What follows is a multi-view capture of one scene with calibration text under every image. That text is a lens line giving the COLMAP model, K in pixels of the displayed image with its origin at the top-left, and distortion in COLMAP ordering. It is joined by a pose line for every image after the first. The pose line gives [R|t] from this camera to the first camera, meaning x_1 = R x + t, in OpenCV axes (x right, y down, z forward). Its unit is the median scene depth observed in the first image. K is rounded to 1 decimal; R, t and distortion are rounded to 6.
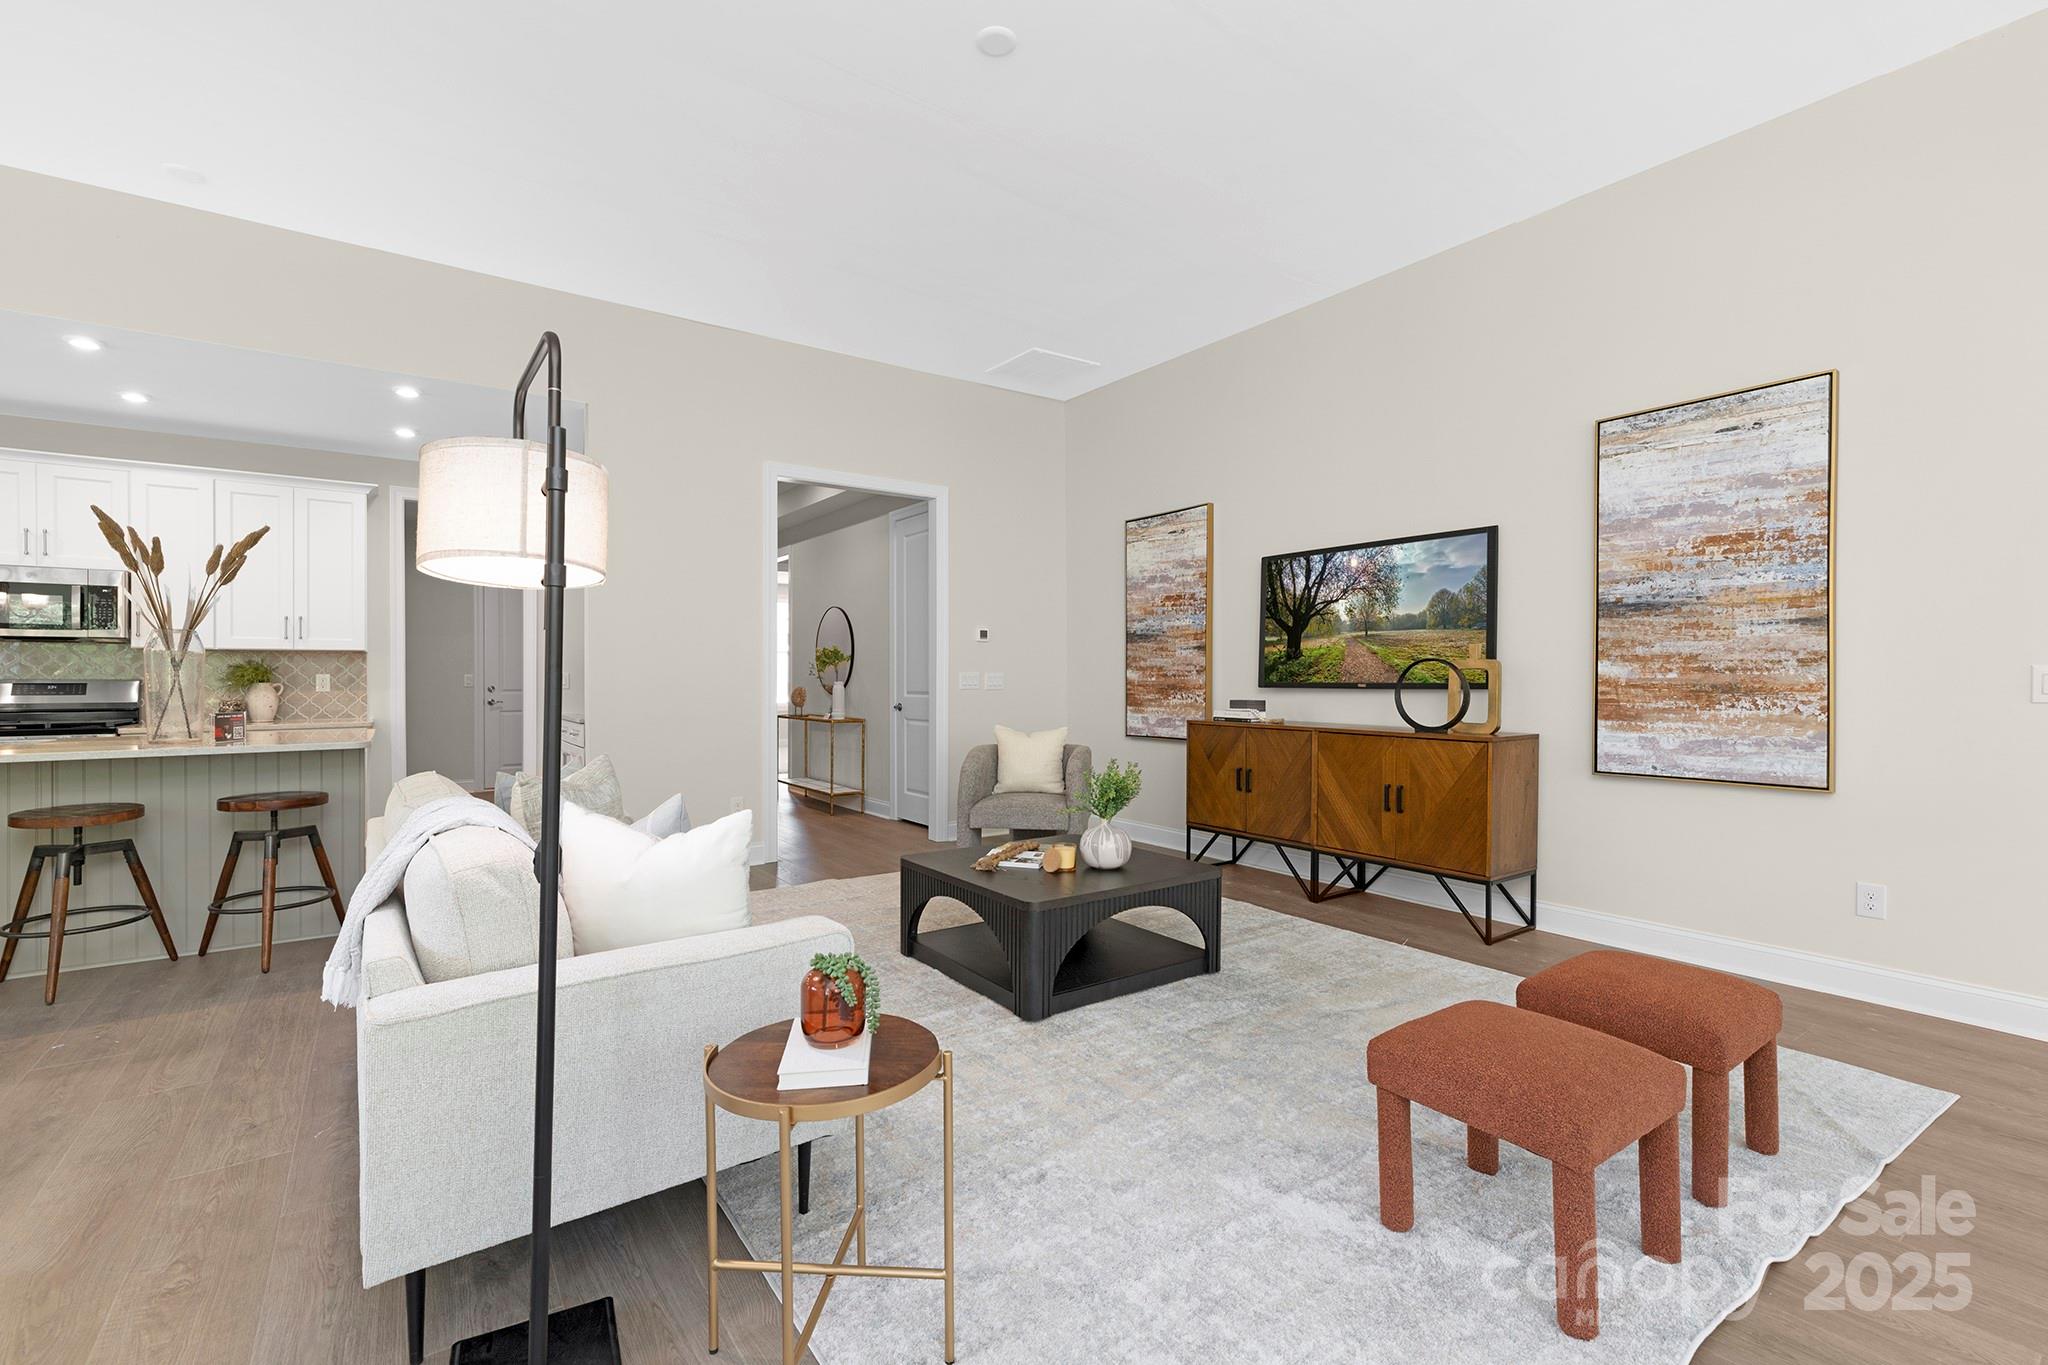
lens RADIAL K [[869.4, 0, 1017.2], [0, 869.4, 684.2], [0, 0, 1]] dist [-0.001036, -0.000500]
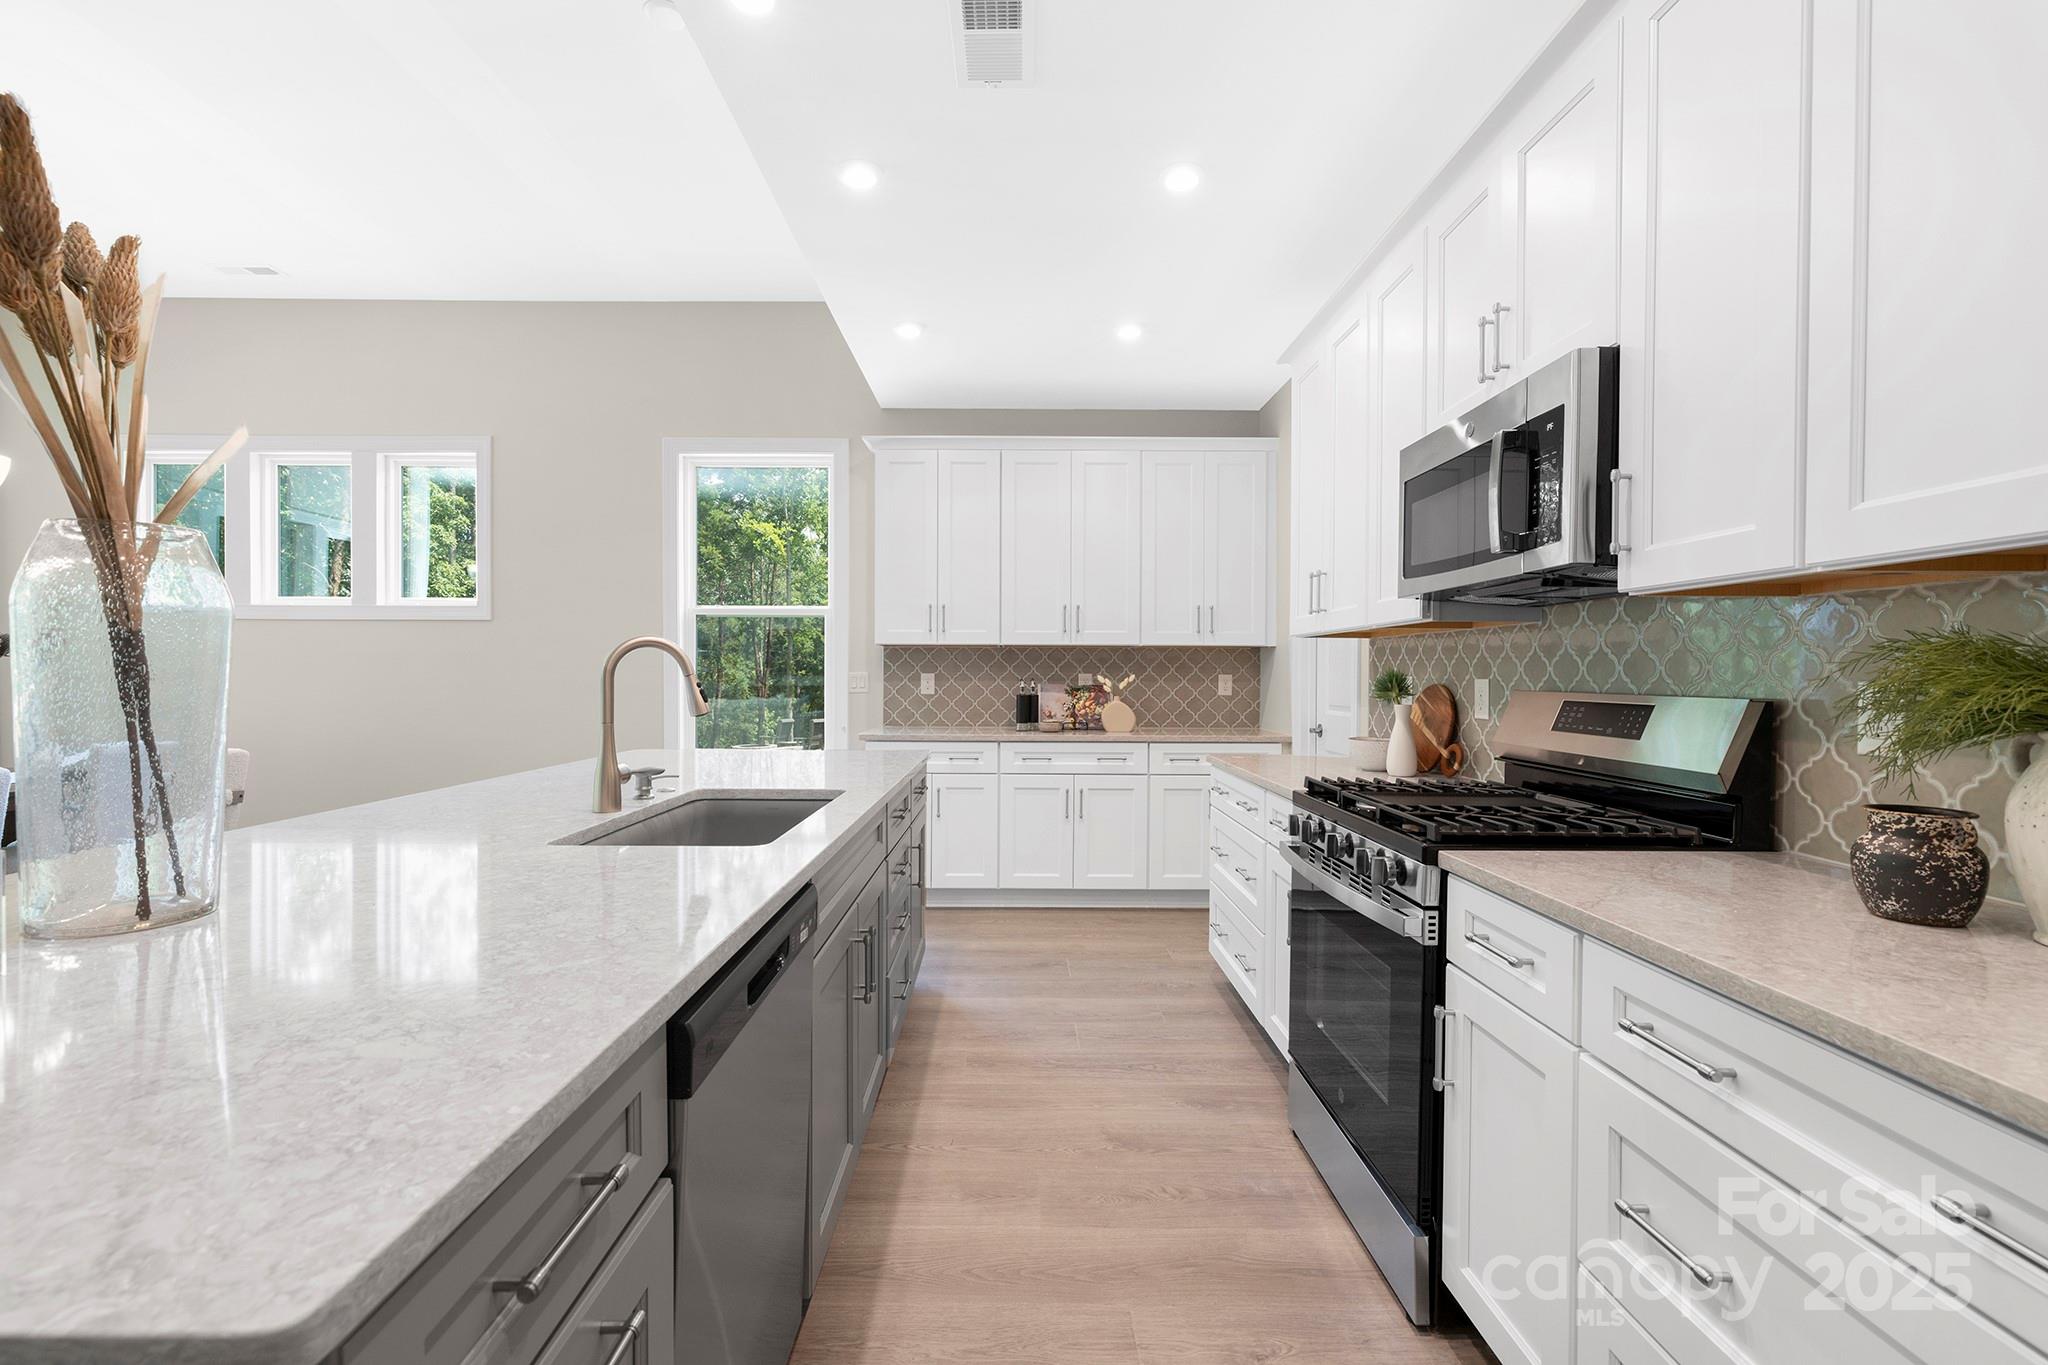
lens RADIAL K [[869.4, 0, 1017.2], [0, 869.4, 684.2], [0, 0, 1]] dist [-0.001036, -0.000500]
pose [[-0.582131, 0.009946, -0.813035, -0.879264], [-0.008978, 0.999786, 0.018659, -0.019183], [0.813046, 0.018162, -0.581916, 1.365106]]
